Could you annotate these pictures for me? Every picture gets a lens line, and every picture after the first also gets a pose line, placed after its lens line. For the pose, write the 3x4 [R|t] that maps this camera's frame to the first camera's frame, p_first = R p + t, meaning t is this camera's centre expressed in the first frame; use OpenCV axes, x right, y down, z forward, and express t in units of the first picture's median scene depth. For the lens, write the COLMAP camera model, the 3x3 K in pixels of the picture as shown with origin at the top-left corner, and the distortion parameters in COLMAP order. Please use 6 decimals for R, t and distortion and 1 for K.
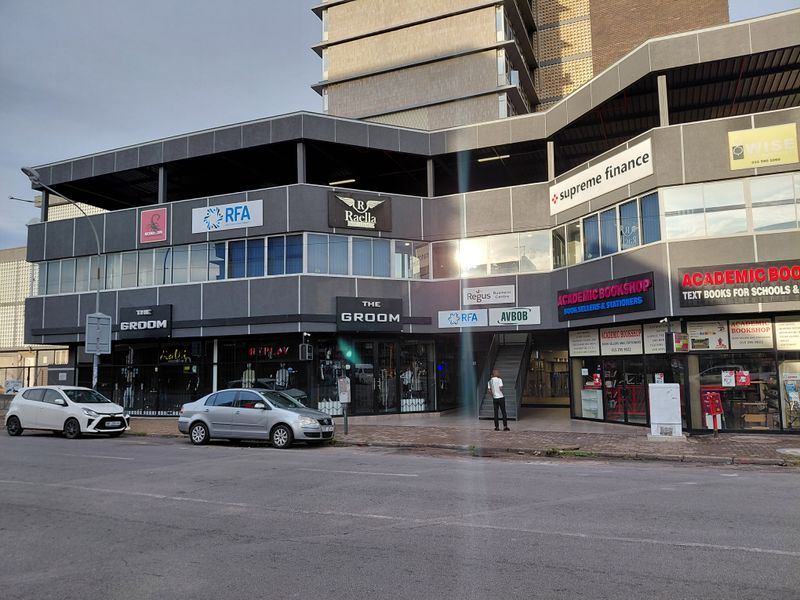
lens RADIAL K [[594.3, 0, 405.1], [0, 594.3, 308.3], [0, 0, 1]] dist [0.098020, -0.161548]
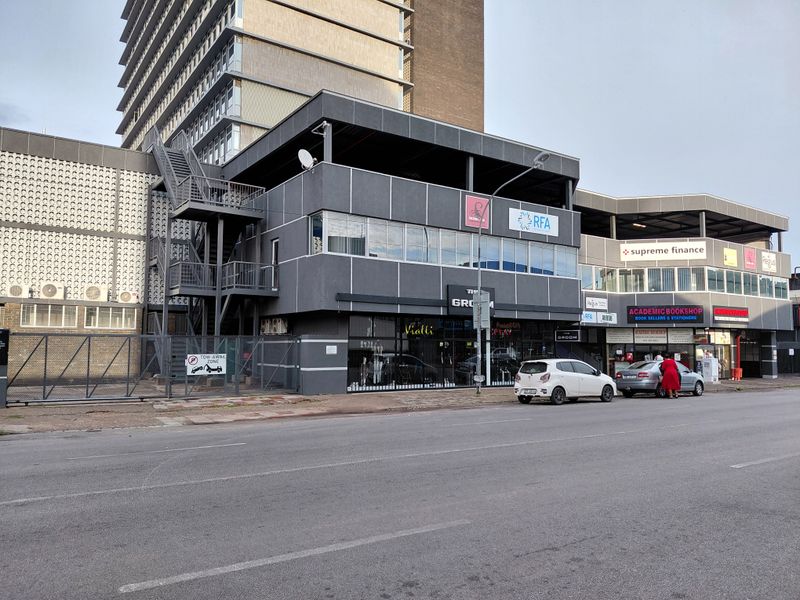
lens RADIAL K [[594.3, 0, 403.3], [0, 594.3, 306.0], [0, 0, 1]] dist [0.098020, -0.161548]
pose [[0.544608, 0.075690, 0.835269, -1.482770], [-0.097136, 0.994910, -0.026822, 0.077711], [-0.833047, -0.066527, 0.549188, 0.550833]]
